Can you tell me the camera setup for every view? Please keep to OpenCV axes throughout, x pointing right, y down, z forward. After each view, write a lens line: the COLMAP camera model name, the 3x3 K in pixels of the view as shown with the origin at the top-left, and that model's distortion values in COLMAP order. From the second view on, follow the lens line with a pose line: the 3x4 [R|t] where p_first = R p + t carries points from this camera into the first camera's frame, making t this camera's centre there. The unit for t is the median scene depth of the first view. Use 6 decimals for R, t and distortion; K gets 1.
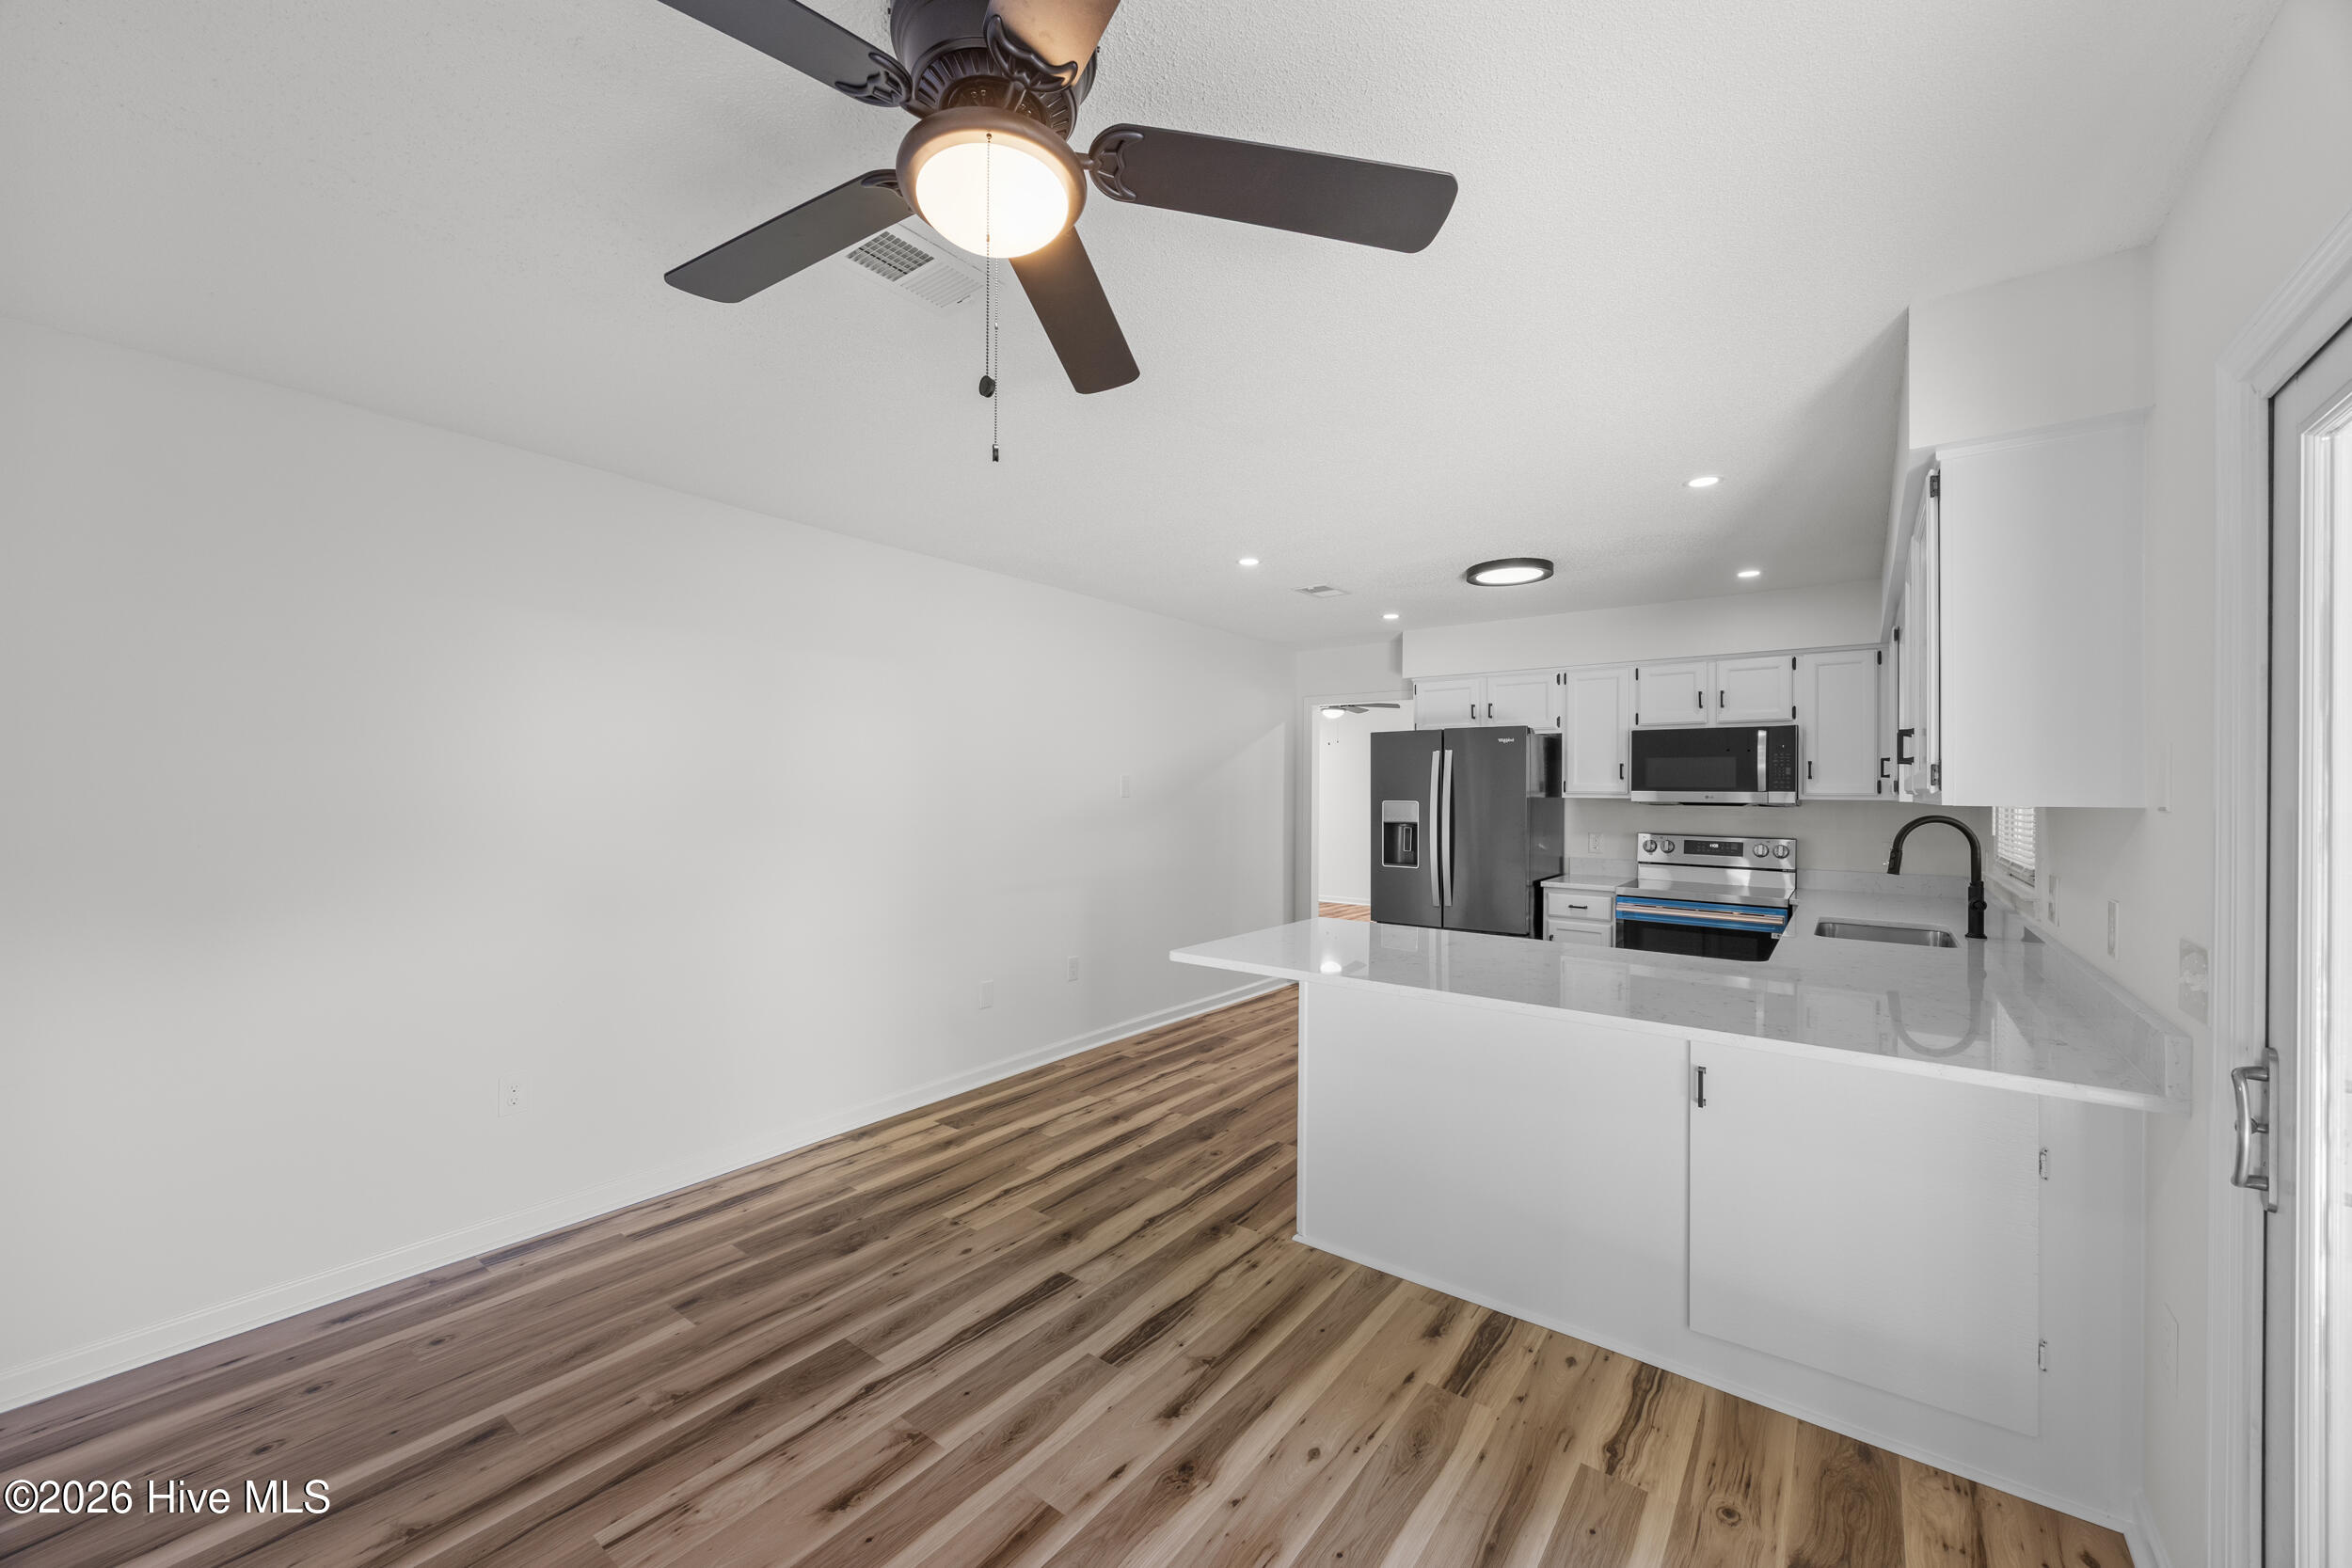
lens RADIAL K [[897.2, 0, 1181.4], [0, 897.2, 782.9], [0, 0, 1]] dist [0.000753, 0.000644]
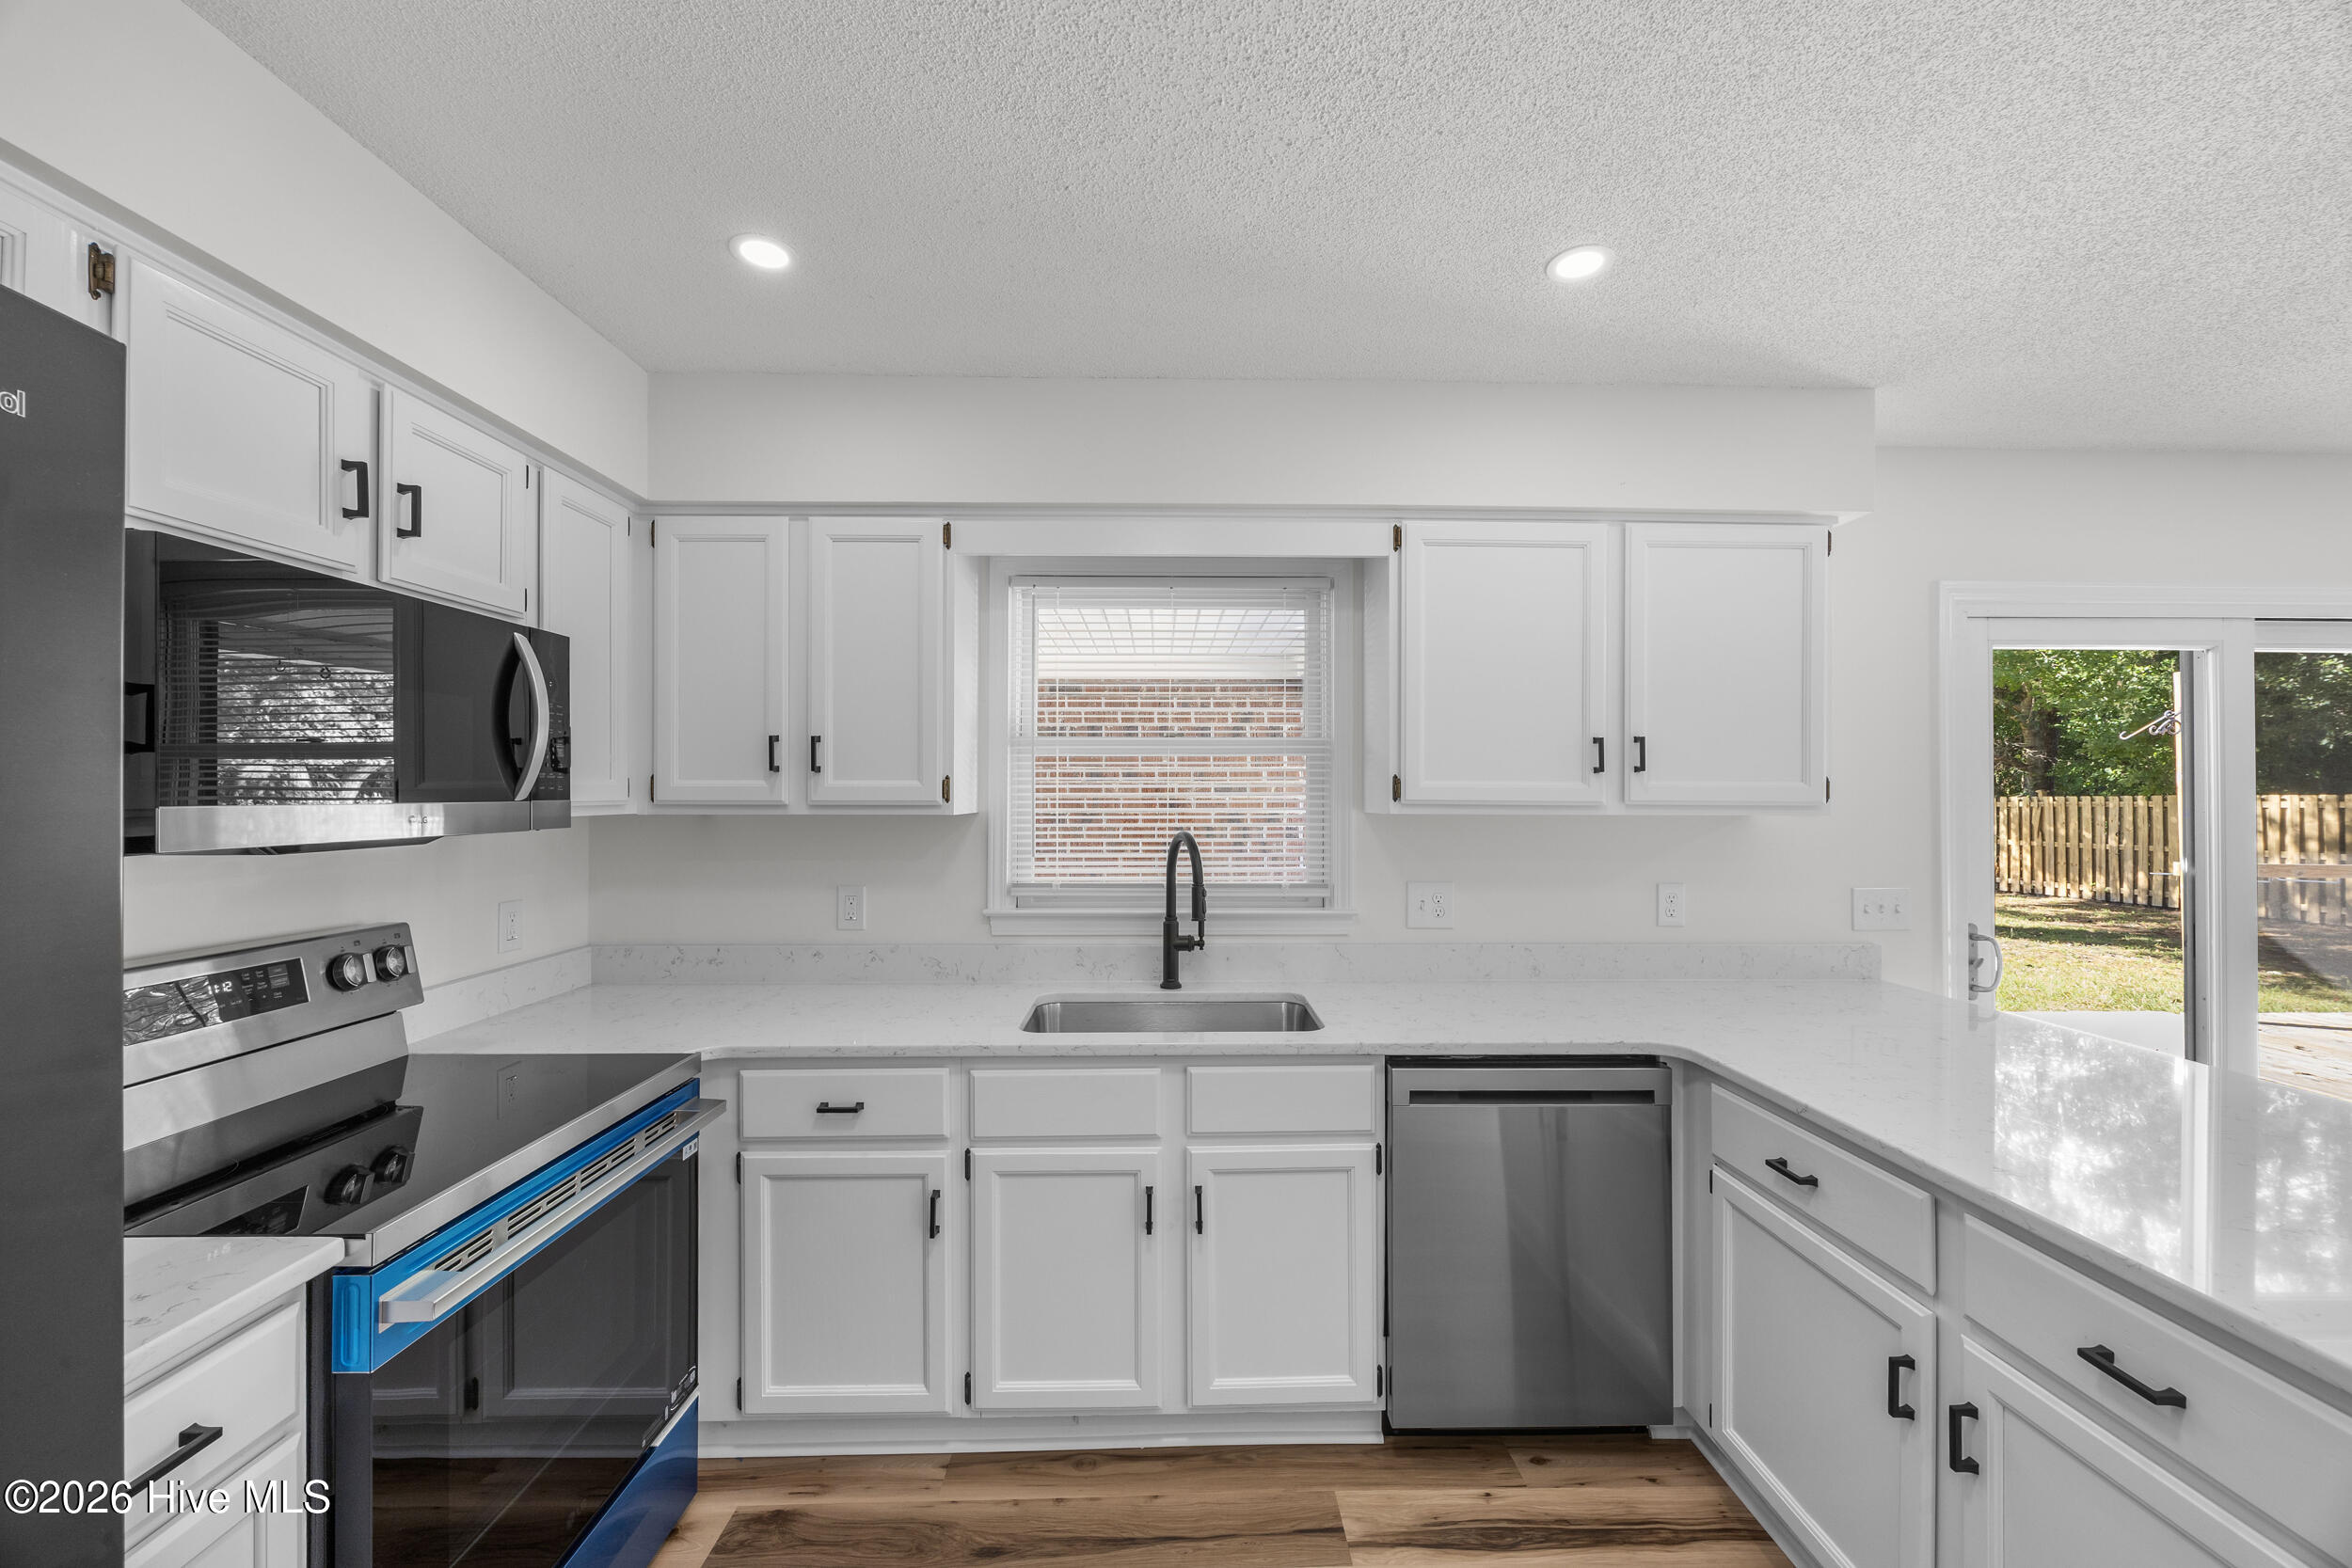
lens RADIAL K [[897.2, 0, 1177.7], [0, 897.2, 792.9], [0, 0, 1]] dist [0.000753, 0.000644]
pose [[-0.617768, -0.010923, 0.786285, 0.210259], [-0.014159, 0.999896, 0.002766, 0.001613], [-0.786233, -0.009424, -0.617858, 1.132295]]
